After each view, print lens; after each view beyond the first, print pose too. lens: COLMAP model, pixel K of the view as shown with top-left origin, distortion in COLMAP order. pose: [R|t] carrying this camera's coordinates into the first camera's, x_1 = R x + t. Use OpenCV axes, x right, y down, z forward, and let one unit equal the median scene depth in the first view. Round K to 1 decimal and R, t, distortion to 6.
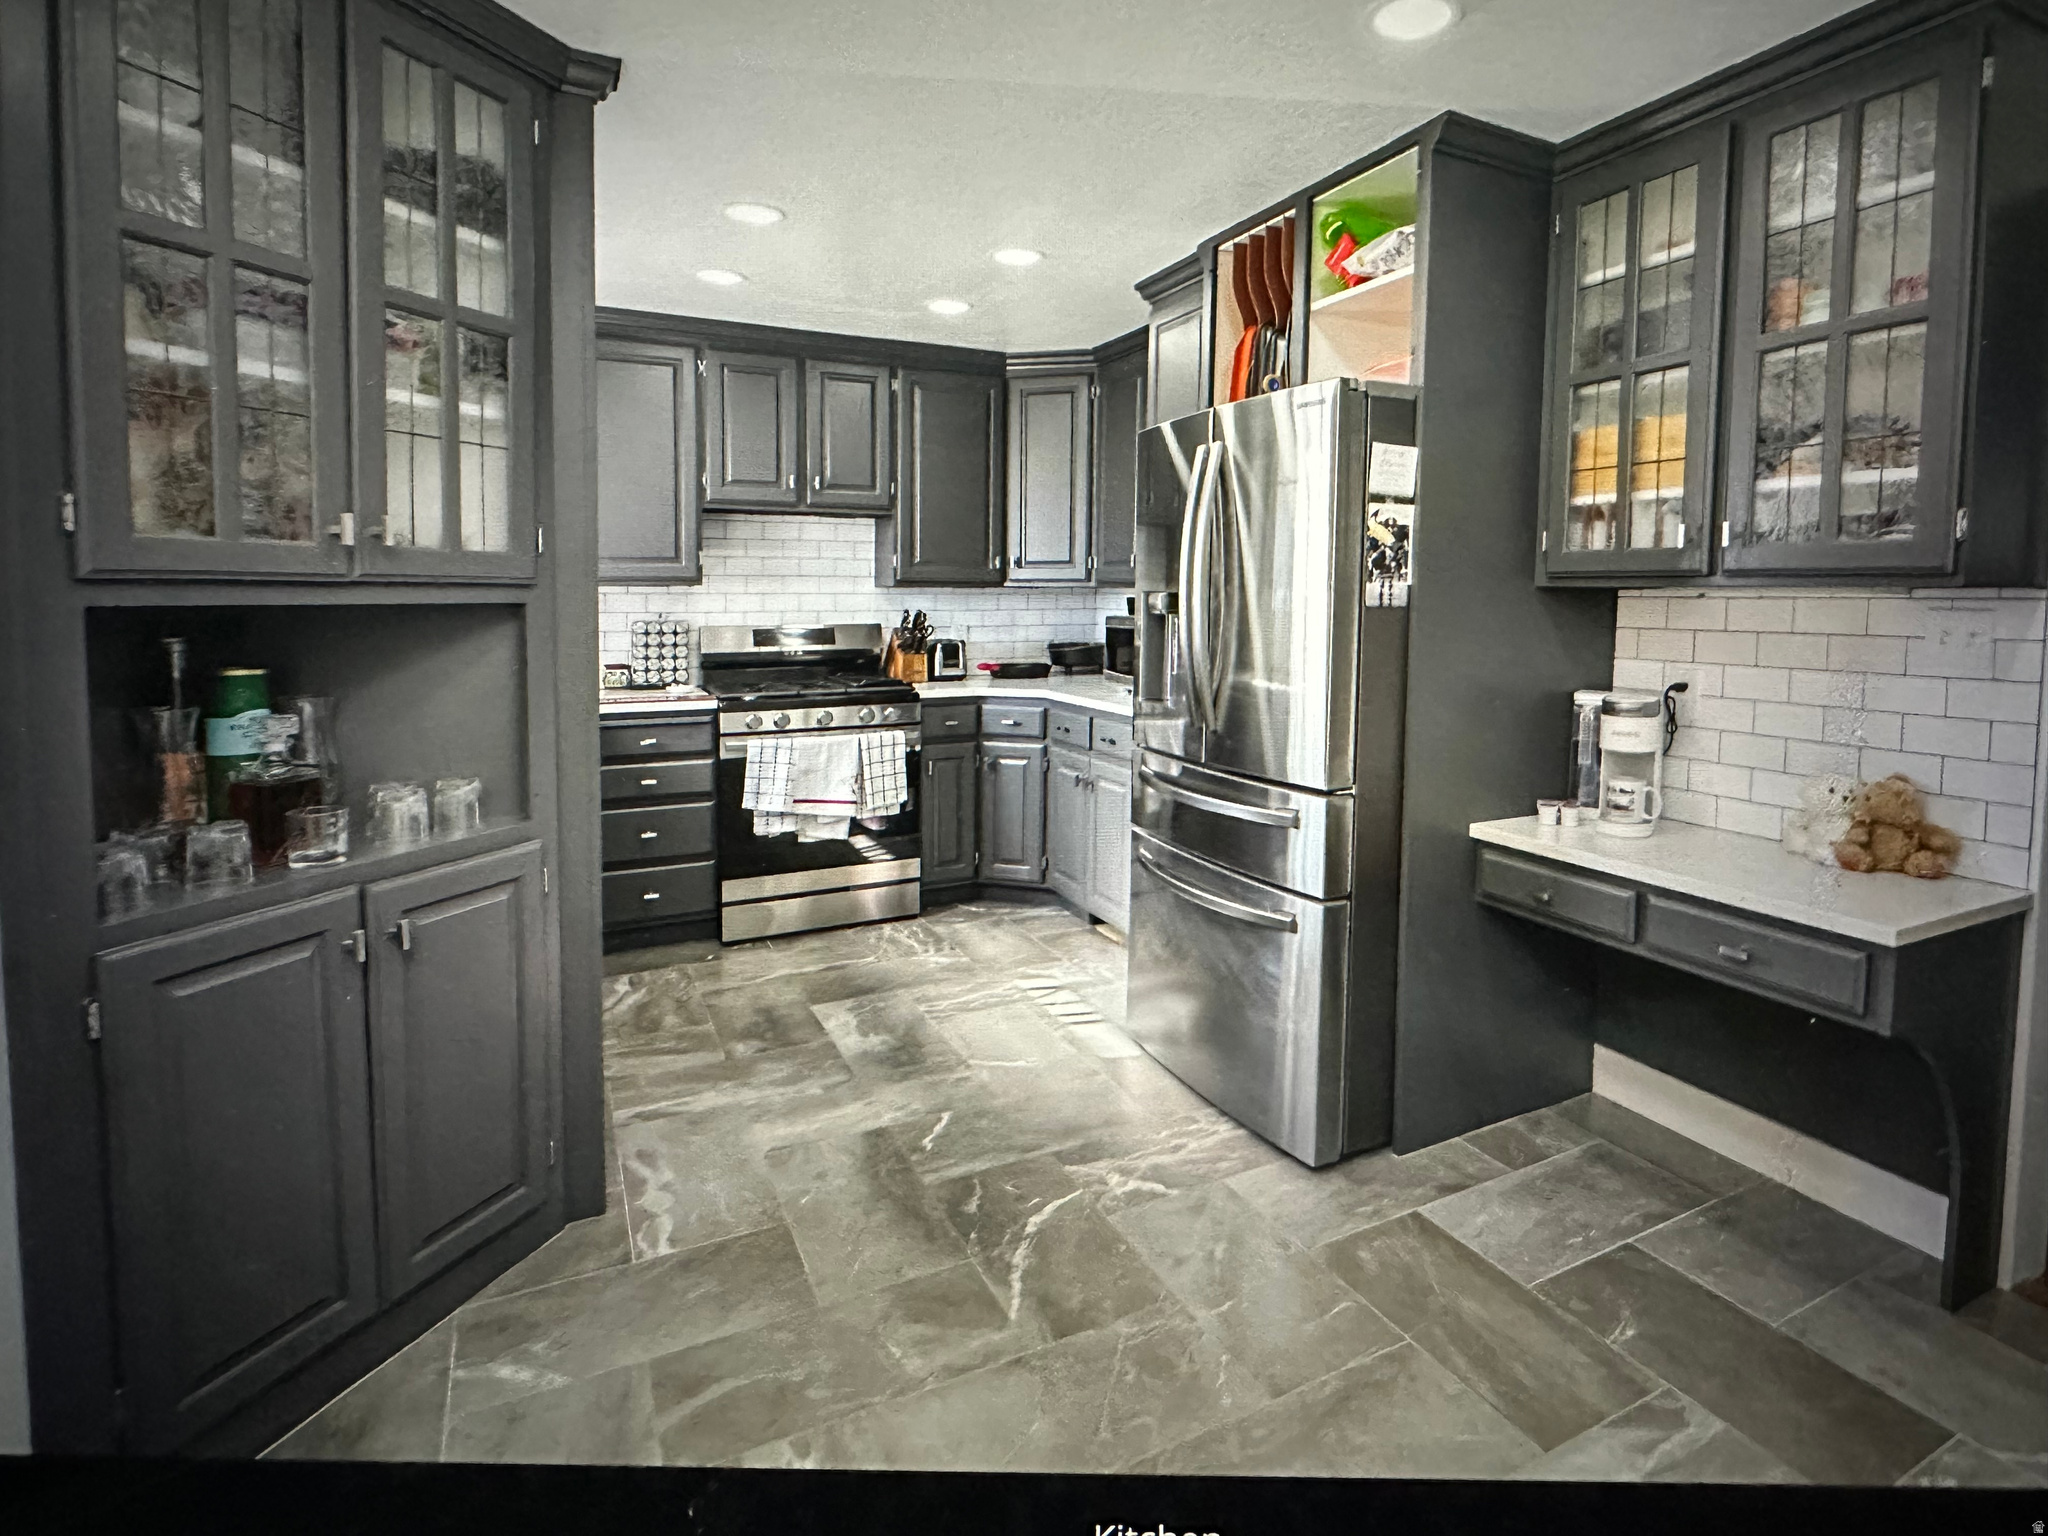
lens RADIAL K [[1455.6, 0, 1024.0], [0, 1455.6, 768.0], [0, 0, 1]] dist [-0.047871, 0.000067]
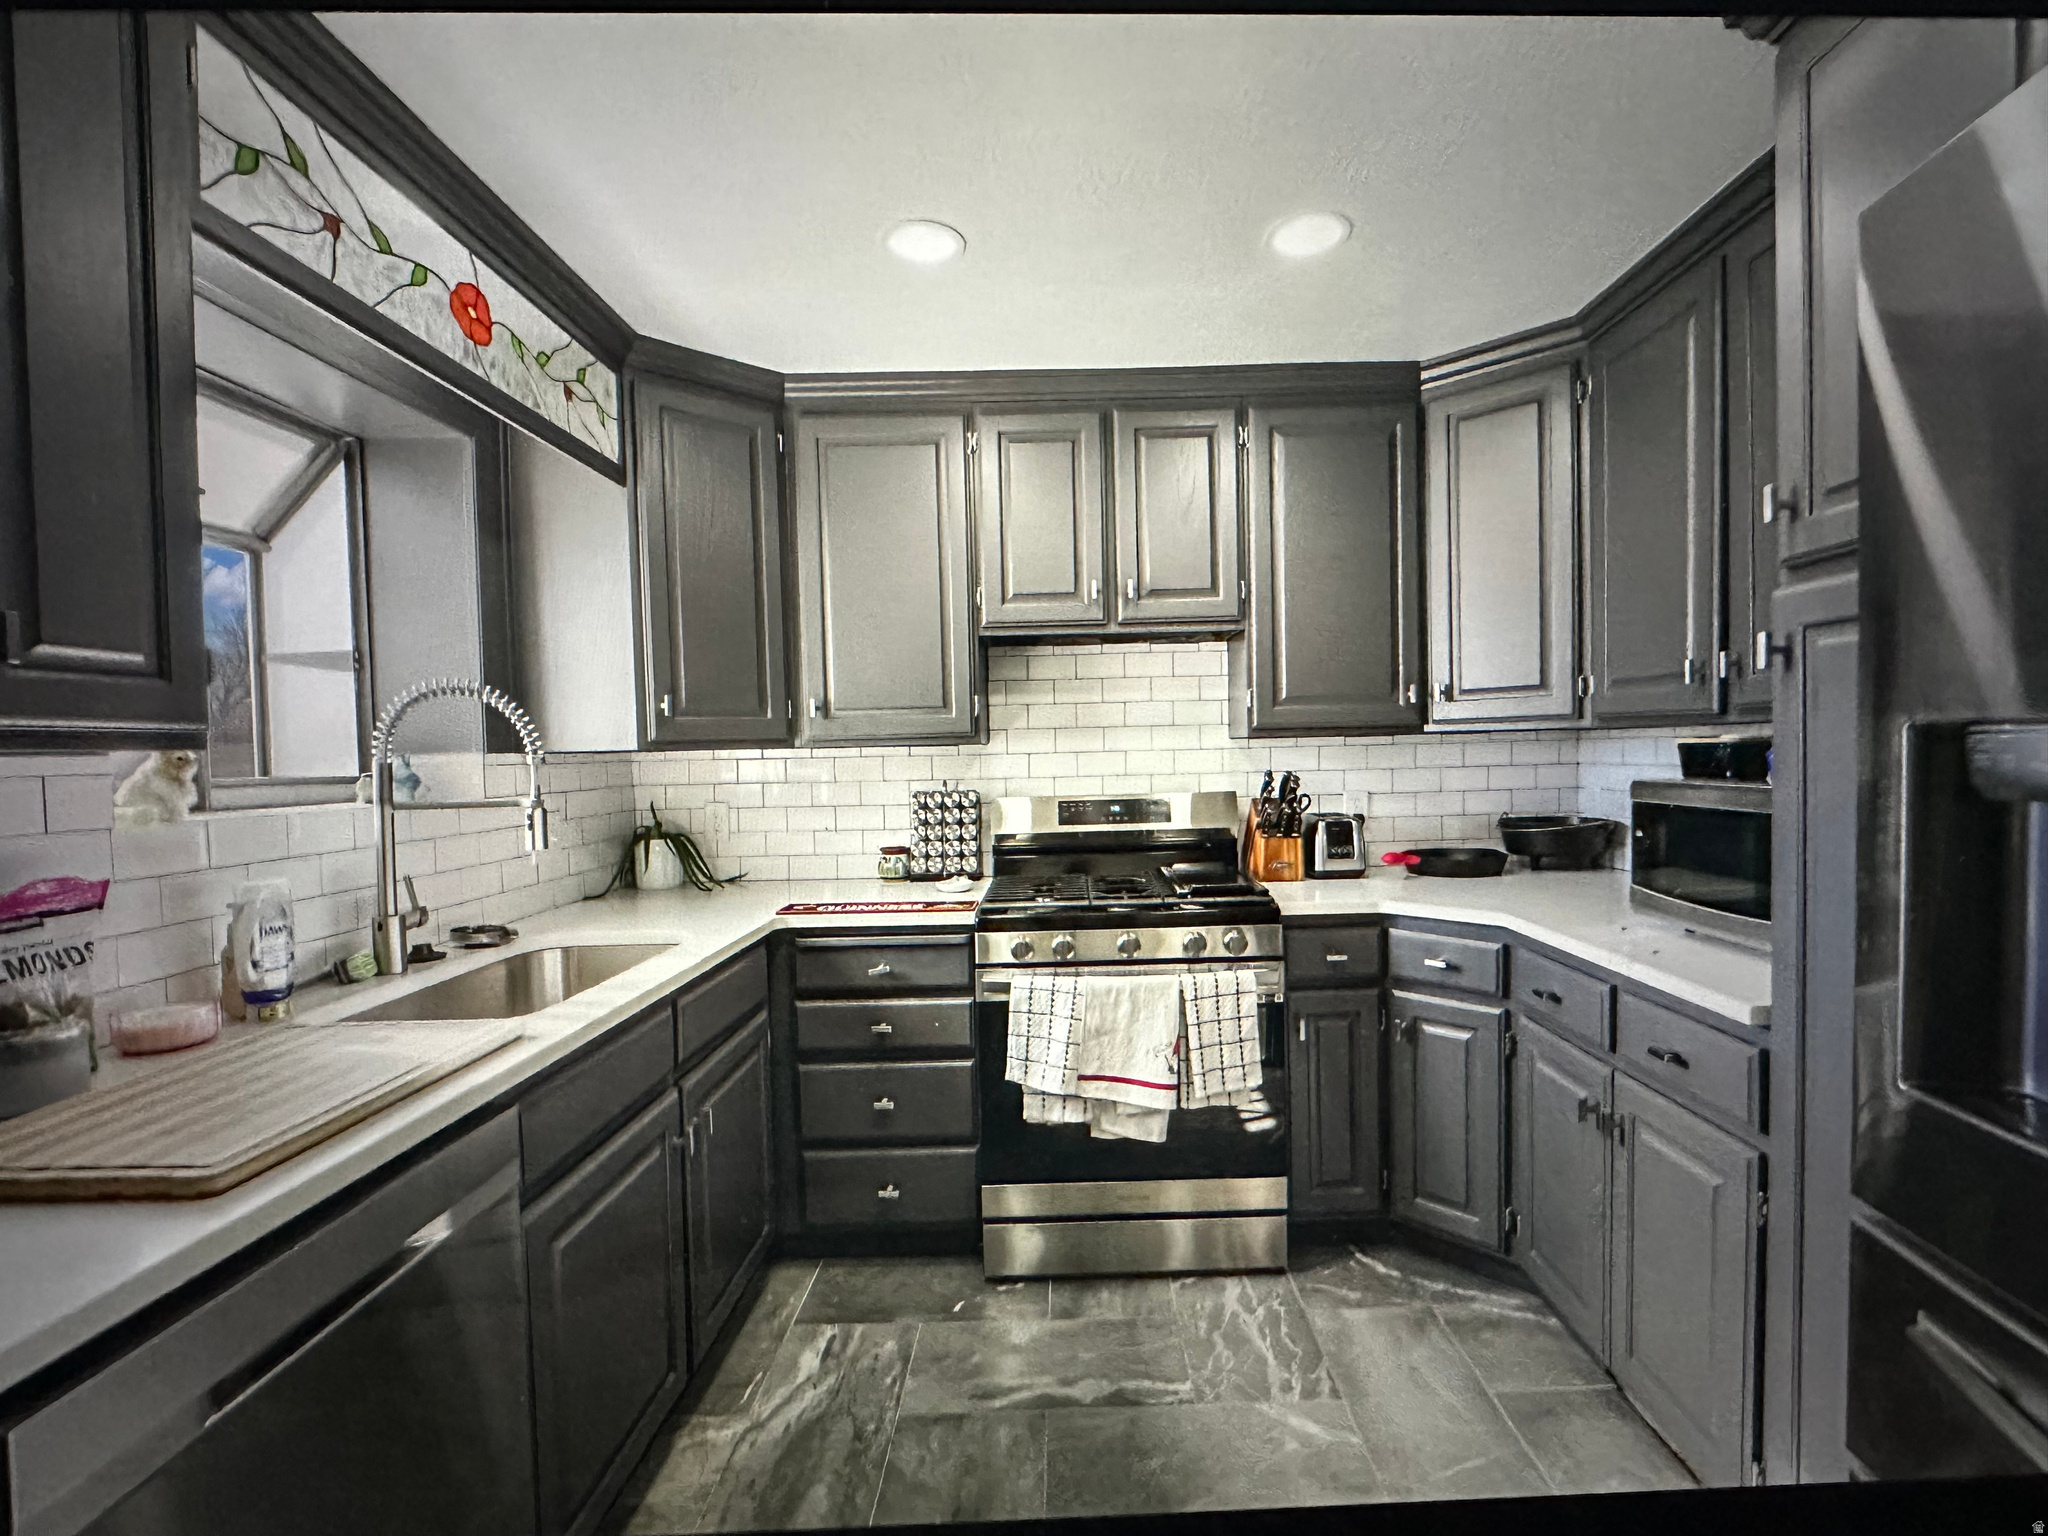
lens RADIAL K [[1146.0, 0, 1024.0], [0, 1146.0, 768.0], [0, 0, 1]] dist [-0.002719, -0.000498]
pose [[0.938063, -0.020324, -0.345867, -0.005155], [-0.015232, 0.994893, -0.099775, -0.058662], [0.346129, 0.098863, 0.932963, 0.492402]]
